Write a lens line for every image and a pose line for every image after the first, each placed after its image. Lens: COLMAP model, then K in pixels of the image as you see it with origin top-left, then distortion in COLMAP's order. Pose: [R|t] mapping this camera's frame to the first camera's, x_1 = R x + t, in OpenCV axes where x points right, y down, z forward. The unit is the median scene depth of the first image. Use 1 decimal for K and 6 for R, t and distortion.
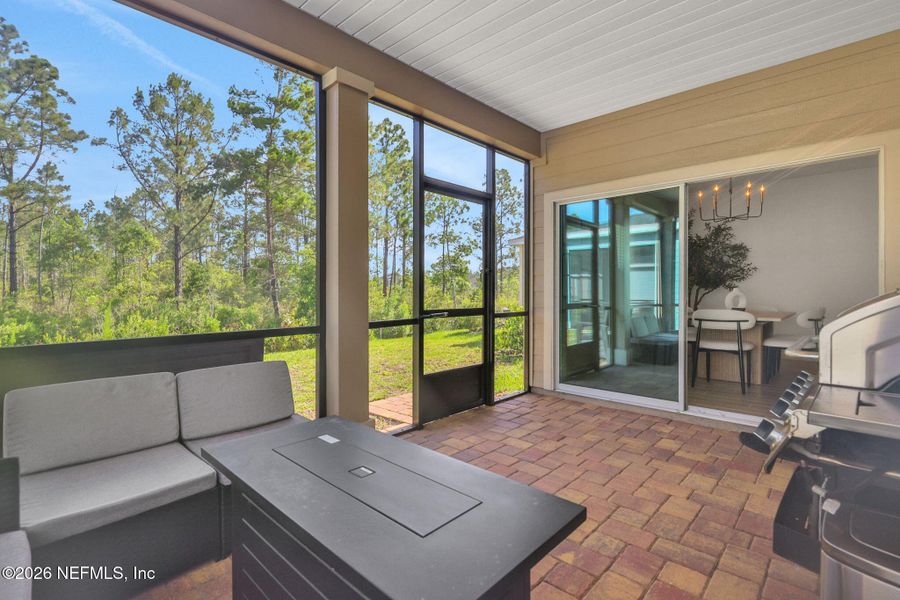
lens RADIAL K [[420.5, 0, 450.0], [0, 420.5, 300.0], [0, 0, 1]] dist [0.000447, 0.000113]
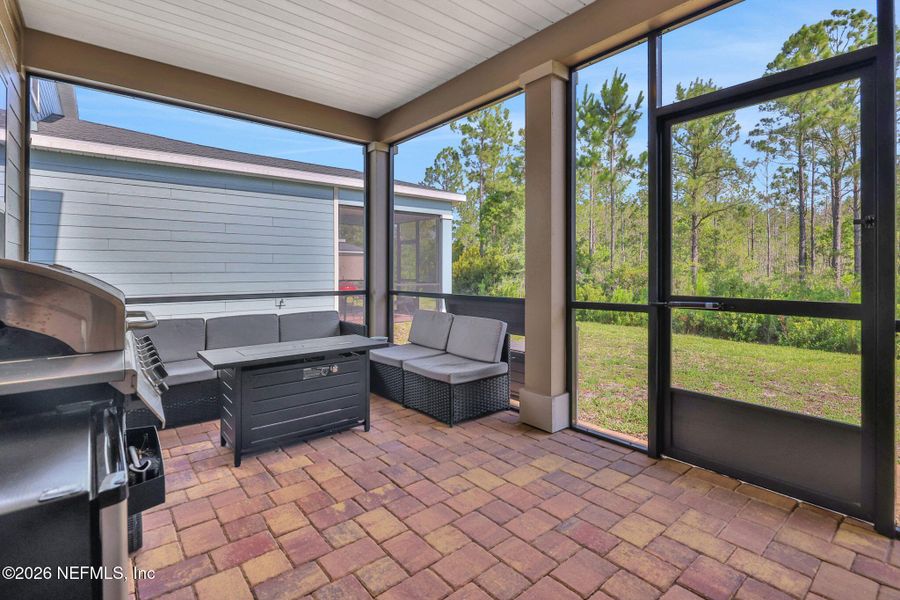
lens RADIAL K [[429.2, 0, 449.7], [0, 429.2, 267.9], [0, 0, 1]] dist [0.001370, 0.000204]
pose [[-0.129360, -0.003467, -0.991592, 0.742333], [-0.015361, 0.999881, -0.001492, -0.016012], [0.991479, 0.015039, -0.129398, 0.768739]]
